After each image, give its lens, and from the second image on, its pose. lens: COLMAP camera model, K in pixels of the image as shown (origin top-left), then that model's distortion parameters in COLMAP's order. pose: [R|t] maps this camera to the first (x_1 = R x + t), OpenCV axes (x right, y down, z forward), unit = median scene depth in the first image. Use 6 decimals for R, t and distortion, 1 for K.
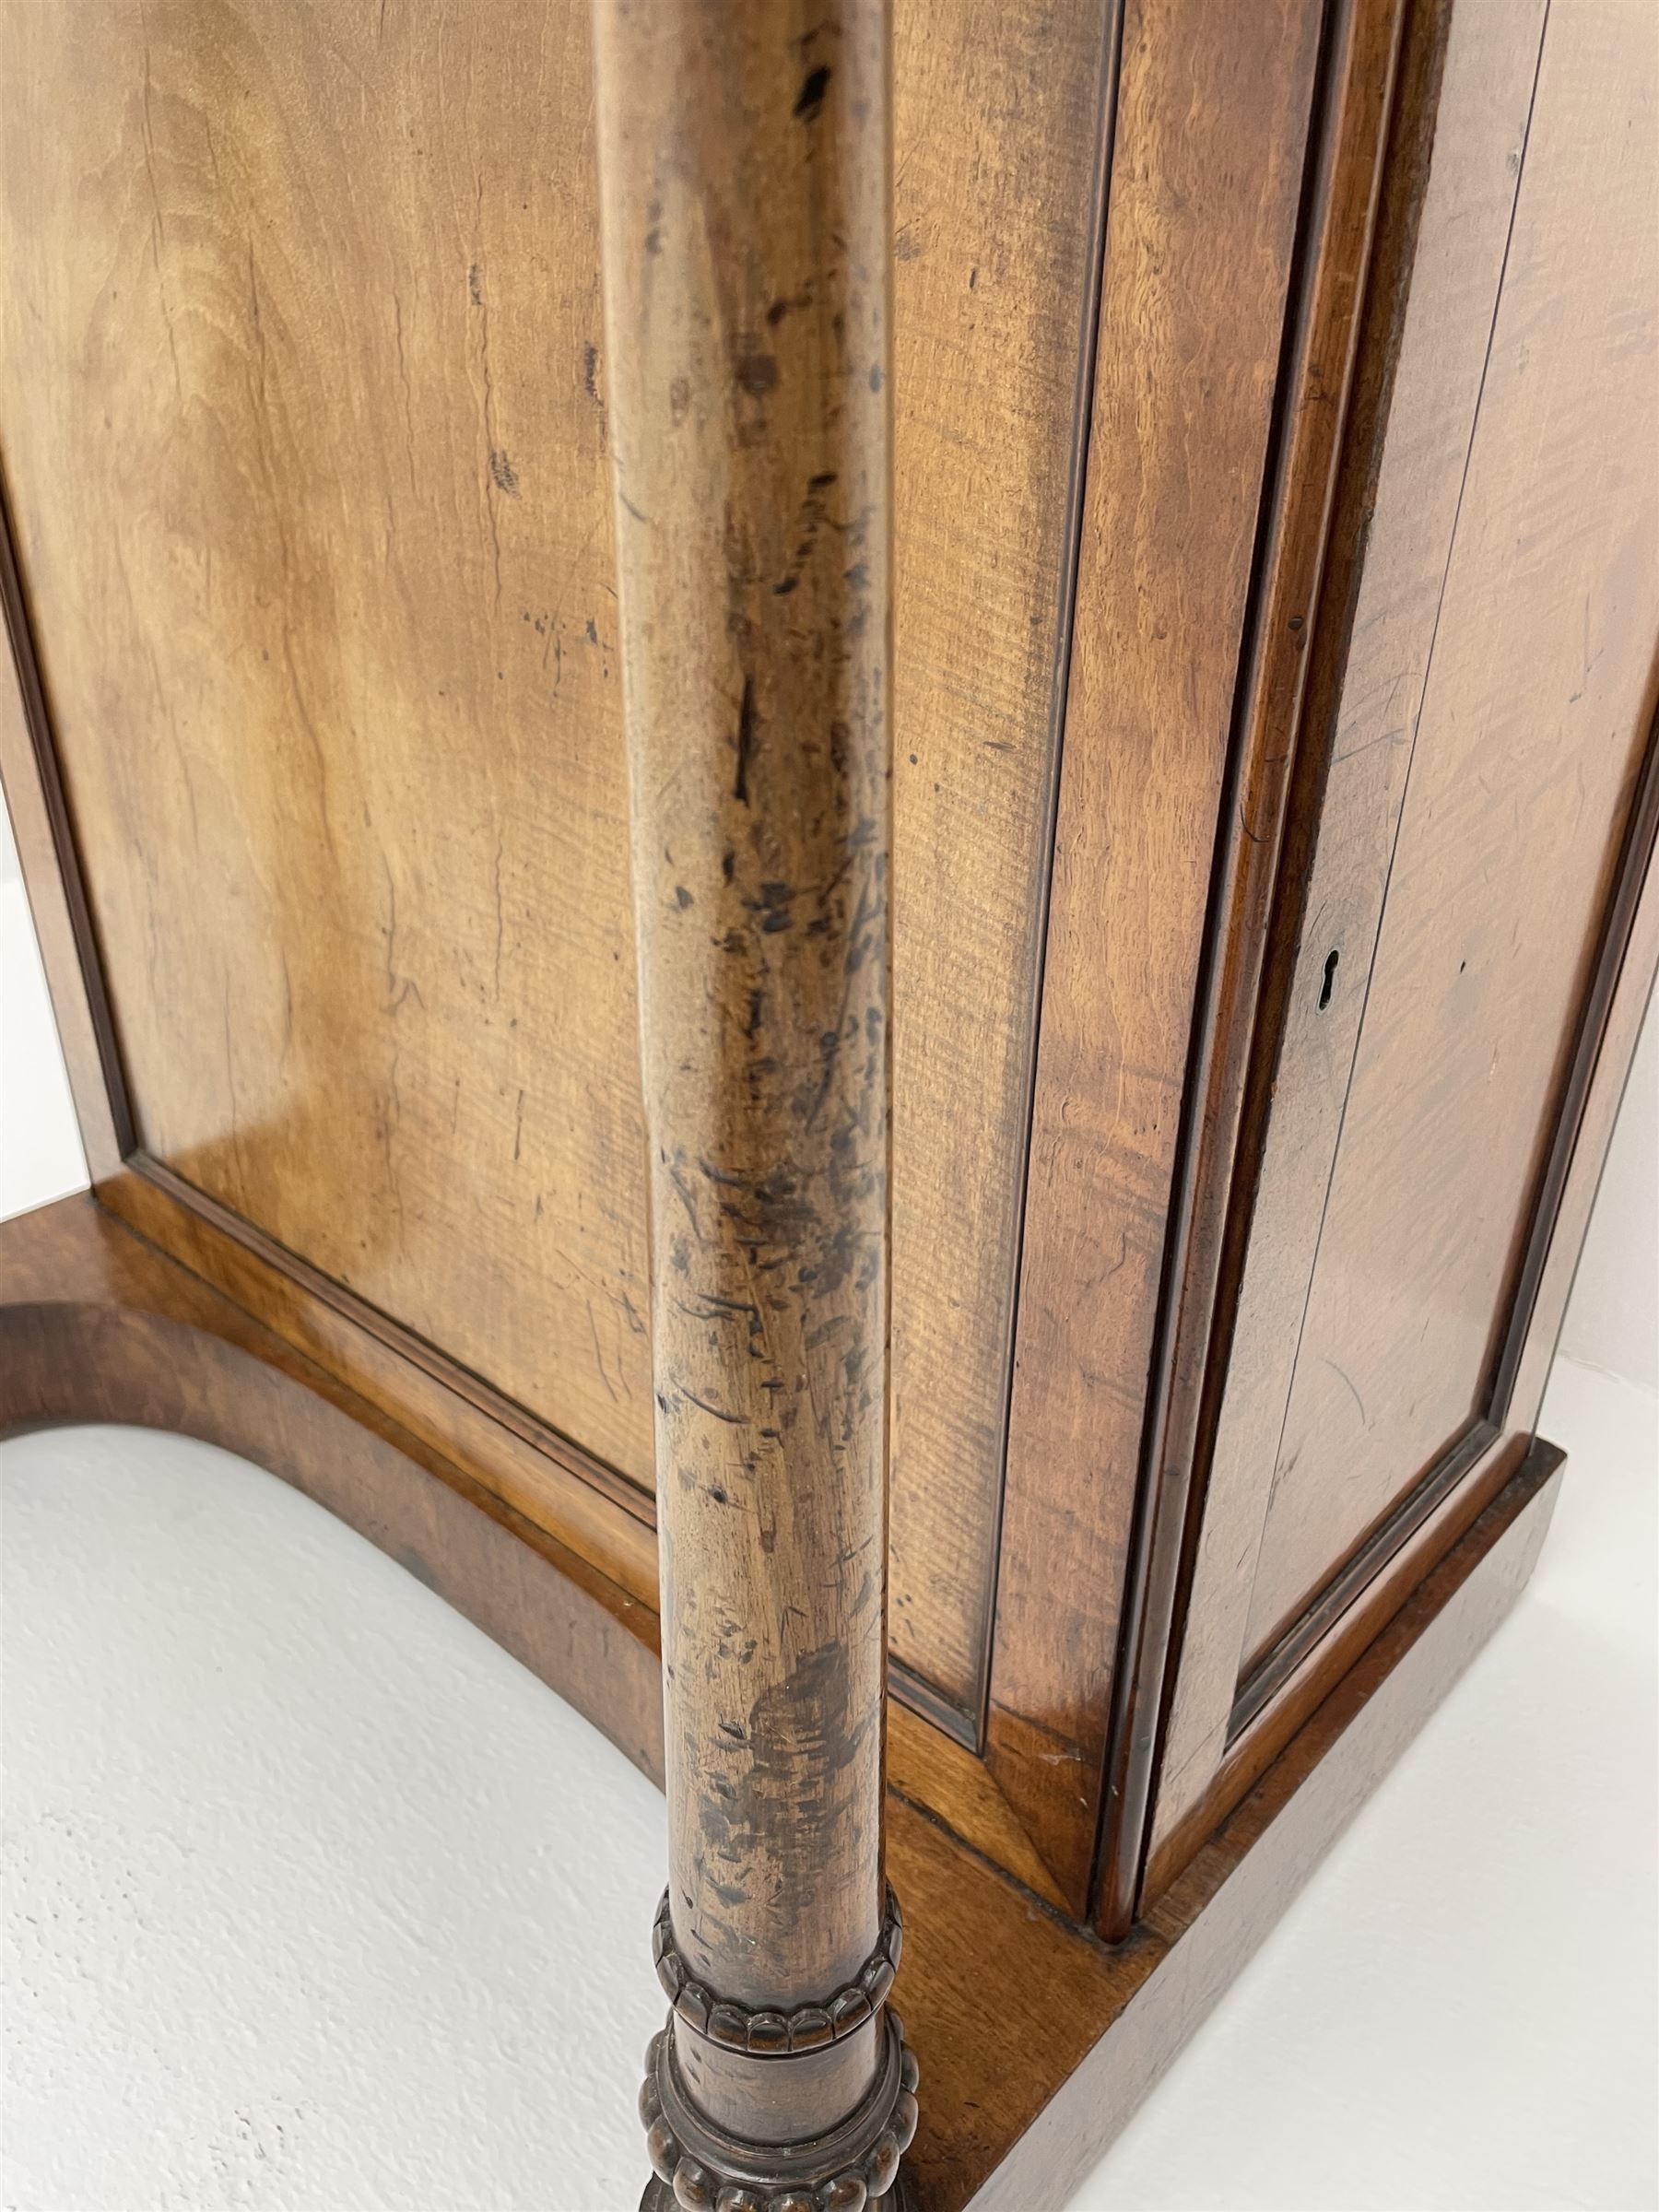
lens RADIAL K [[1680.1, 0, 839.5], [0, 1680.1, 1089.9], [0, 0, 1]] dist [0.093391, -0.116830]
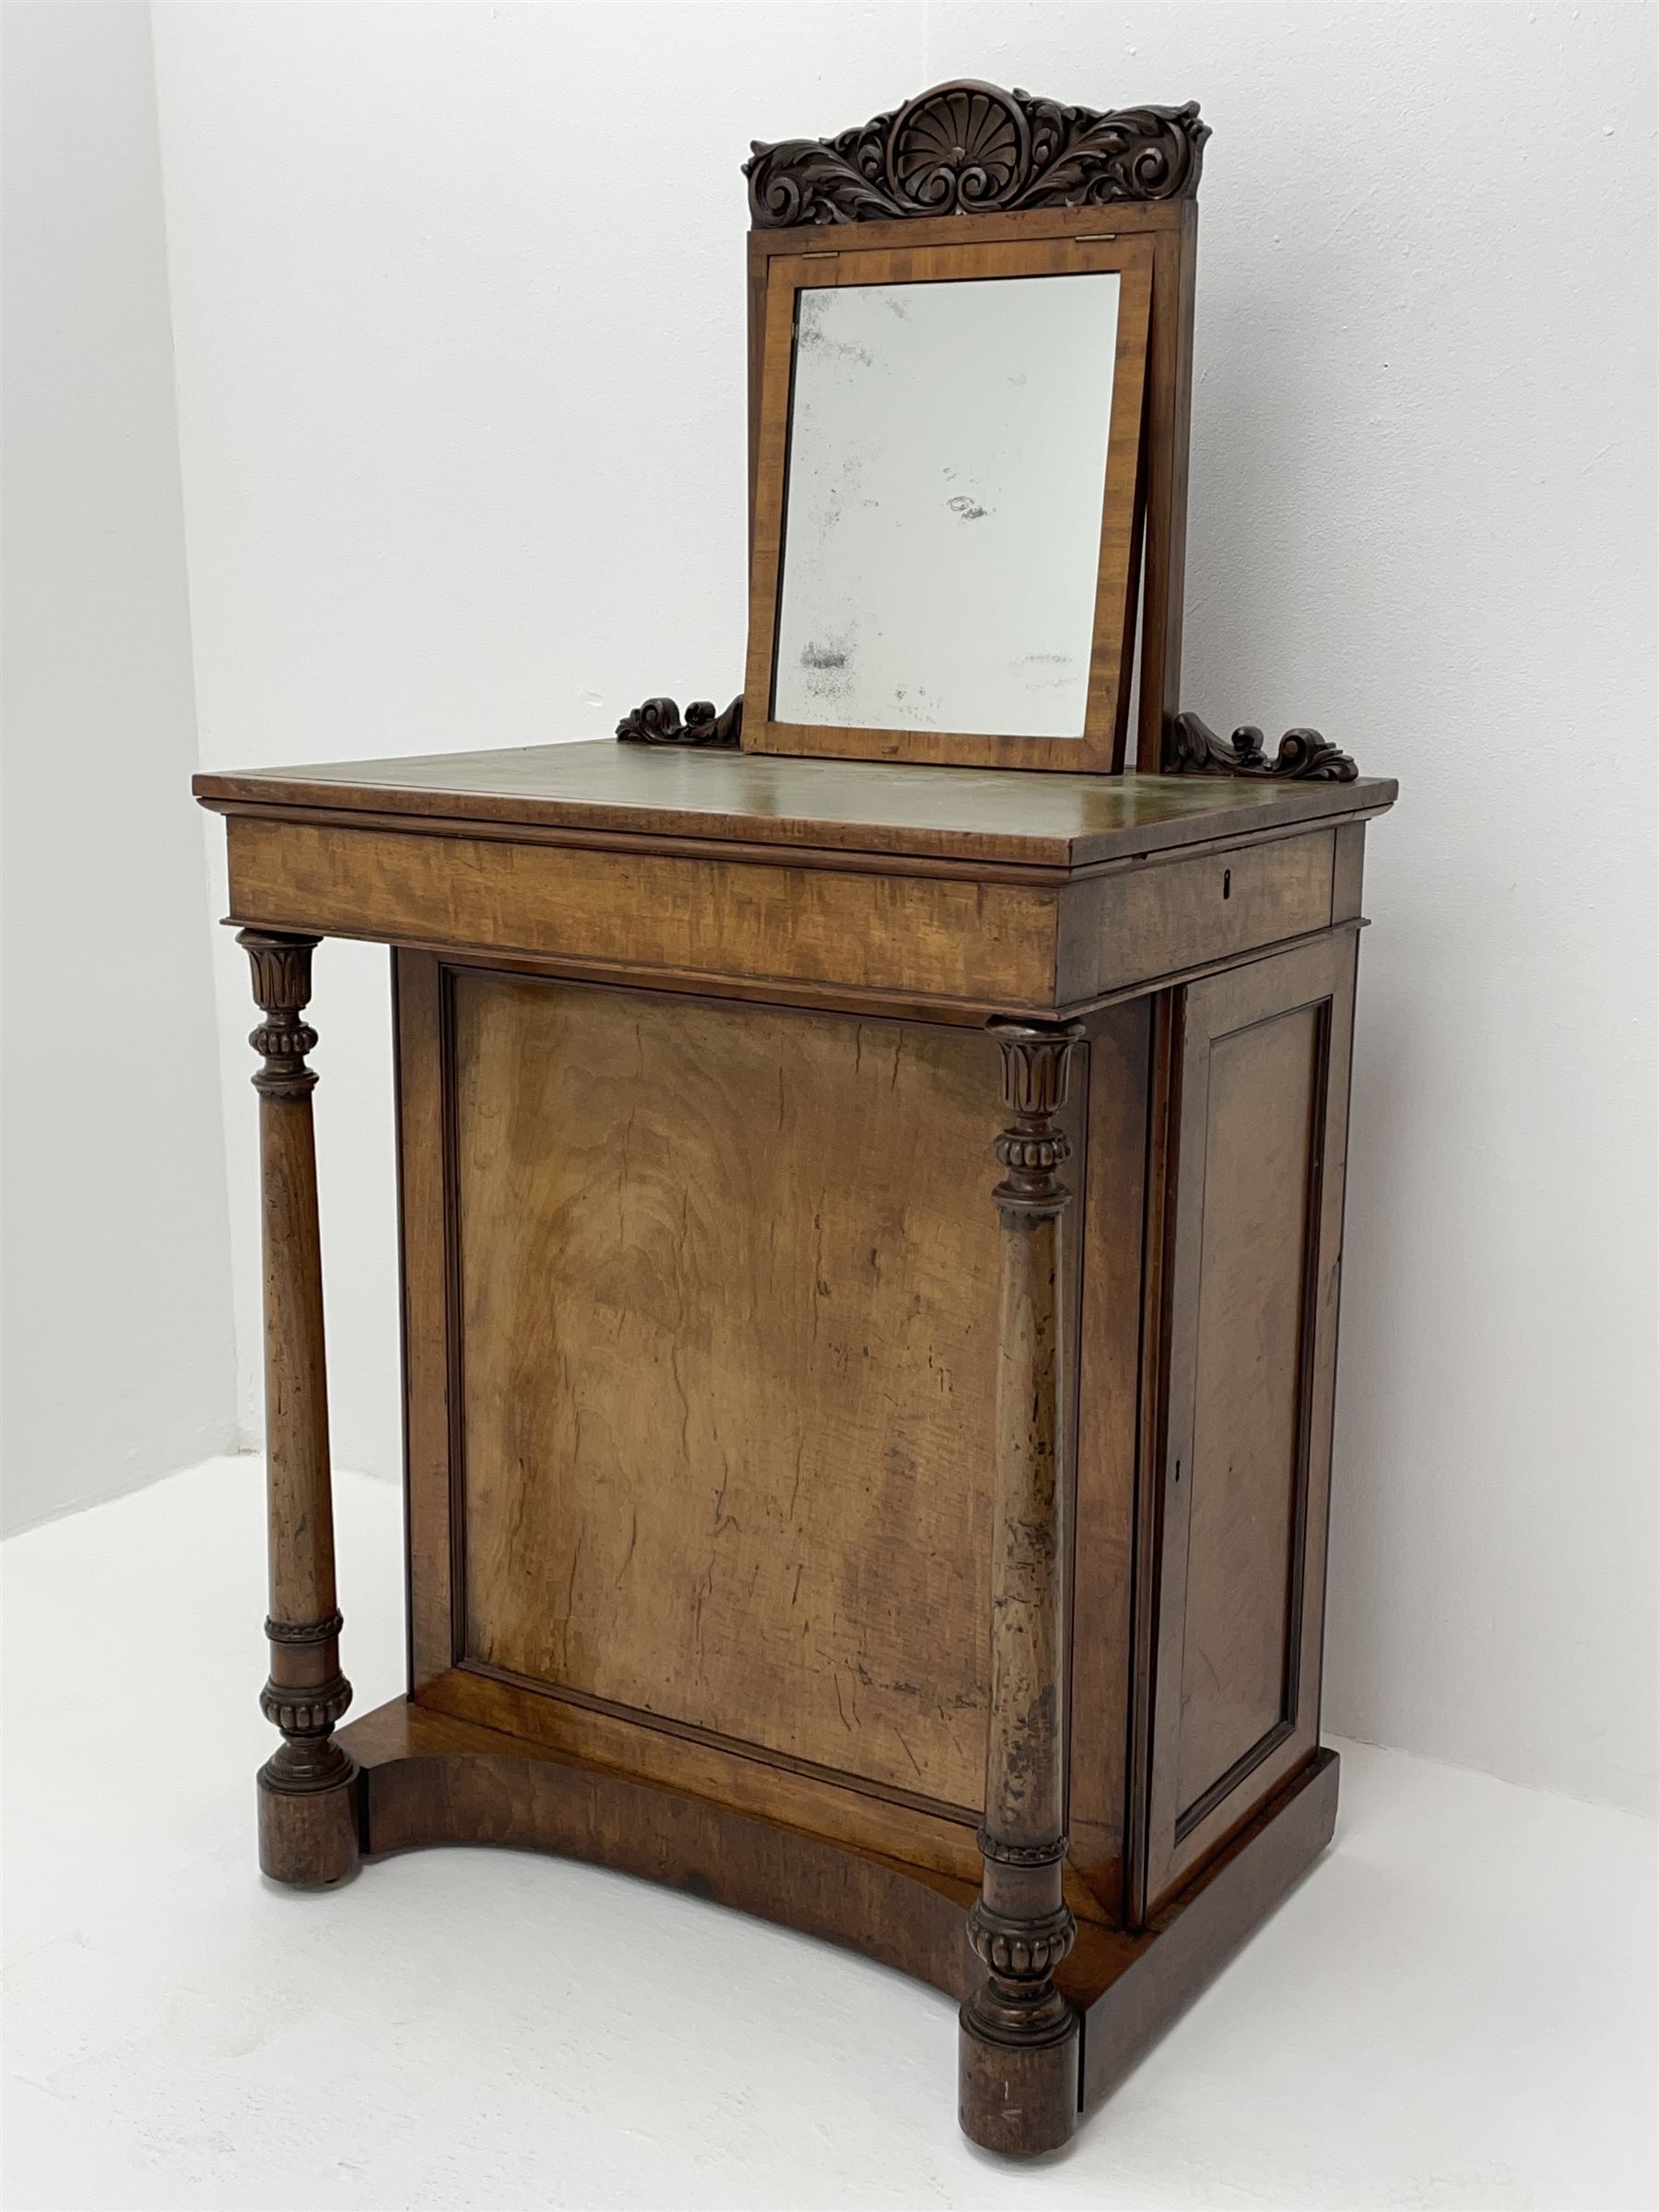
lens RADIAL K [[2590.6, 0, 841.5], [0, 2590.6, 1093.2], [0, 0, 1]] dist [0.113794, 0.000000]
pose [[0.986116, -0.040563, 0.161027, -0.717485], [0.082502, 0.961233, -0.263104, 0.325254], [-0.144113, 0.272736, 0.951234, -2.461856]]
